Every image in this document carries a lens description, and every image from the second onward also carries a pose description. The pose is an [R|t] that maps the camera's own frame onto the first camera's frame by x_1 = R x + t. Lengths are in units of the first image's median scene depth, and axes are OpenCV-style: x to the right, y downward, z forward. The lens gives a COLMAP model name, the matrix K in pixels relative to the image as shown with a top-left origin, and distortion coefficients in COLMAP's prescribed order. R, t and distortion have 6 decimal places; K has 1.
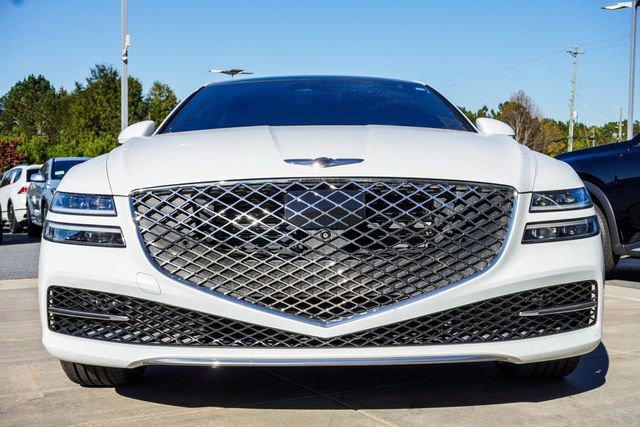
lens RADIAL K [[757.9, 0, 321.9], [0, 757.9, 215.0], [0, 0, 1]] dist [-0.019596, 0.000000]
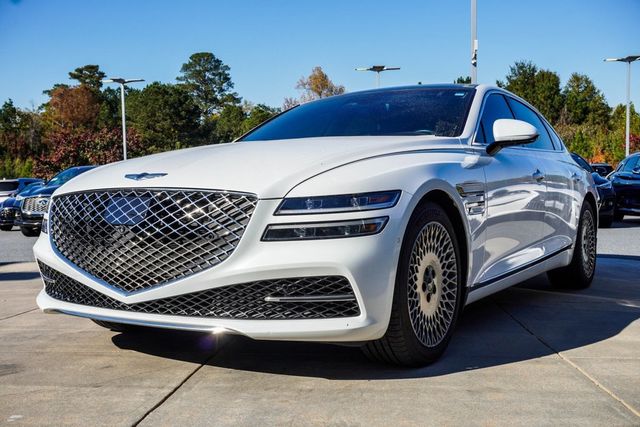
lens RADIAL K [[717.4, 0, 317.5], [0, 717.4, 215.5], [0, 0, 1]] dist [-0.021647, 0.000000]
pose [[0.838743, 0.013402, -0.544362, 0.966729], [-0.004546, 0.999835, 0.017611, -0.023482], [0.544508, -0.012297, 0.838665, 0.087469]]
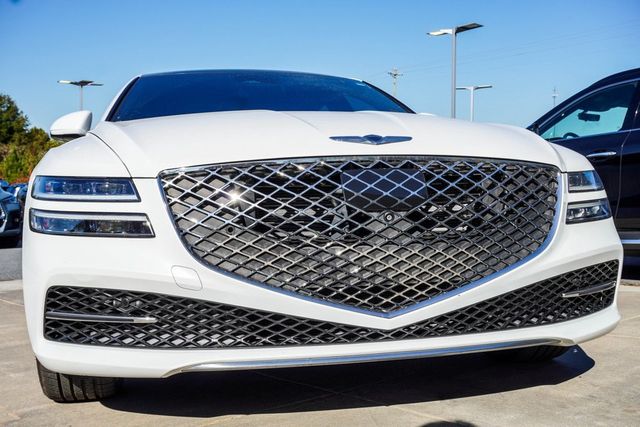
lens RADIAL K [[698.1, 0, 320.7], [0, 698.1, 211.3], [0, 0, 1]] dist [-0.014512, 0.000000]
pose [[0.975303, -0.015115, 0.220352, -0.247843], [0.018050, 0.999773, -0.011314, 0.025779], [-0.220131, 0.015012, 0.975355, 0.184563]]
